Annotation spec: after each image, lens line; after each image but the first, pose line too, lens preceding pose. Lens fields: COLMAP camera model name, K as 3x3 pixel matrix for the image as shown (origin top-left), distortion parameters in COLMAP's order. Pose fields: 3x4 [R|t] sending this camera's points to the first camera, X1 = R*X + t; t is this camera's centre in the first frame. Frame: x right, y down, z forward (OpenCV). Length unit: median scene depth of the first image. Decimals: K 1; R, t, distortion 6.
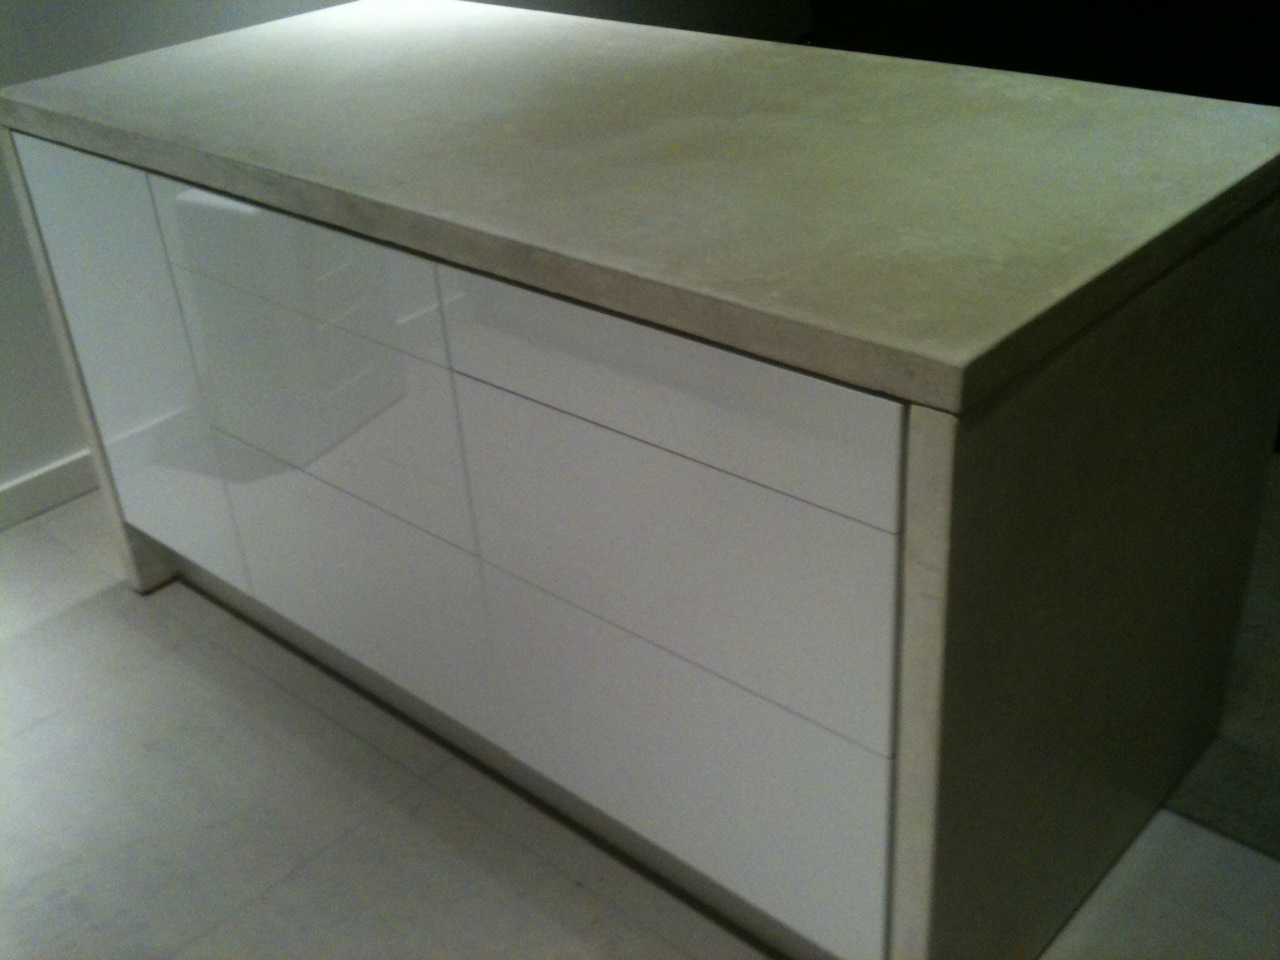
lens RADIAL K [[1399.8, 0, 640.0], [0, 1399.8, 480.0], [0, 0, 1]] dist [0.002610, -0.026940]
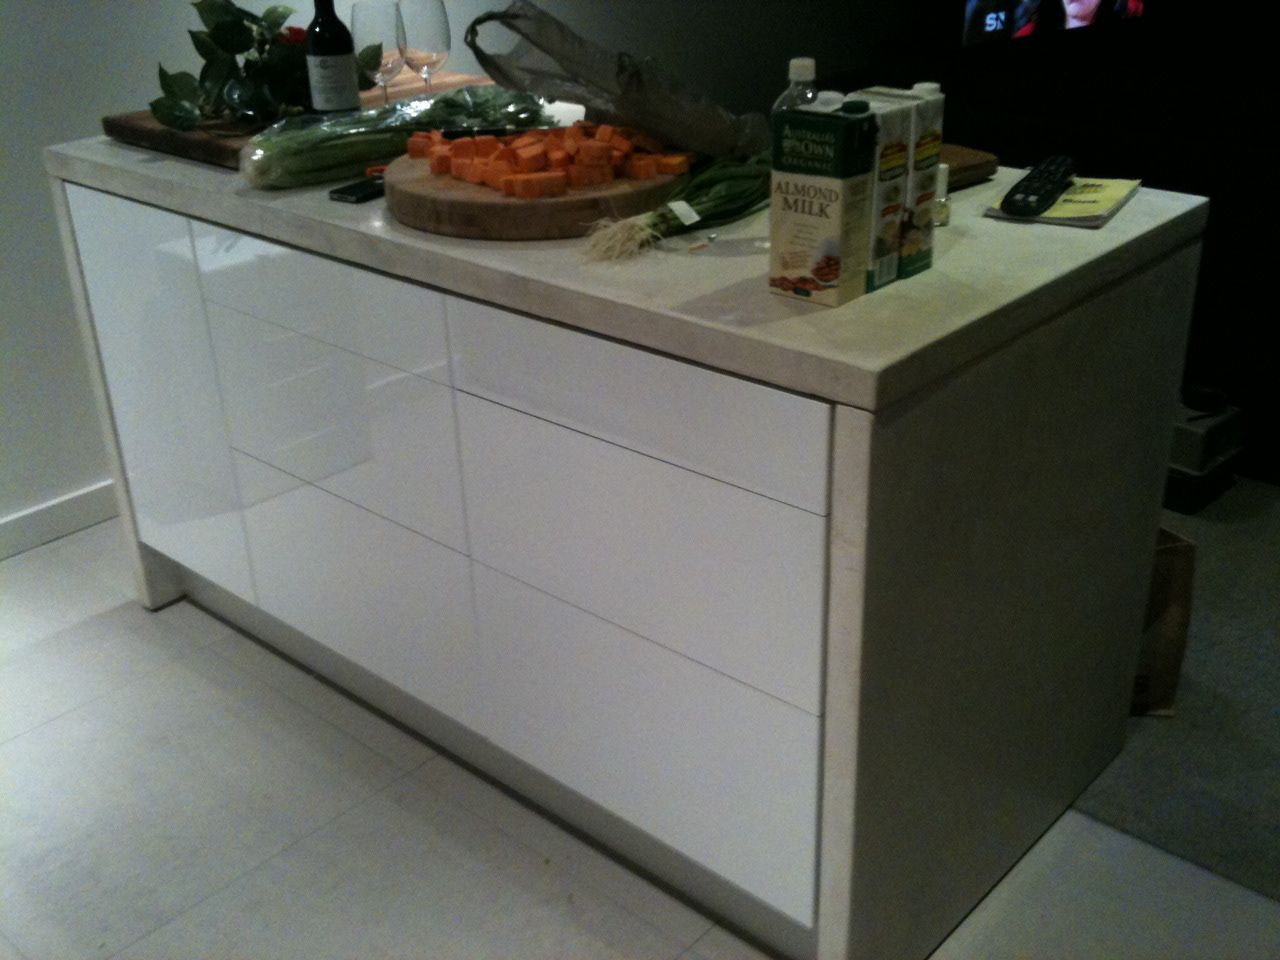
lens RADIAL K [[1375.9, 0, 640.0], [0, 1375.9, 480.0], [0, 0, 1]] dist [-0.011498, 0.004194]
pose [[0.999367, 0.030826, 0.017746, 0.001611], [-0.029635, 0.997519, -0.063859, 0.066145], [-0.019670, 0.063293, 0.997801, -0.135495]]
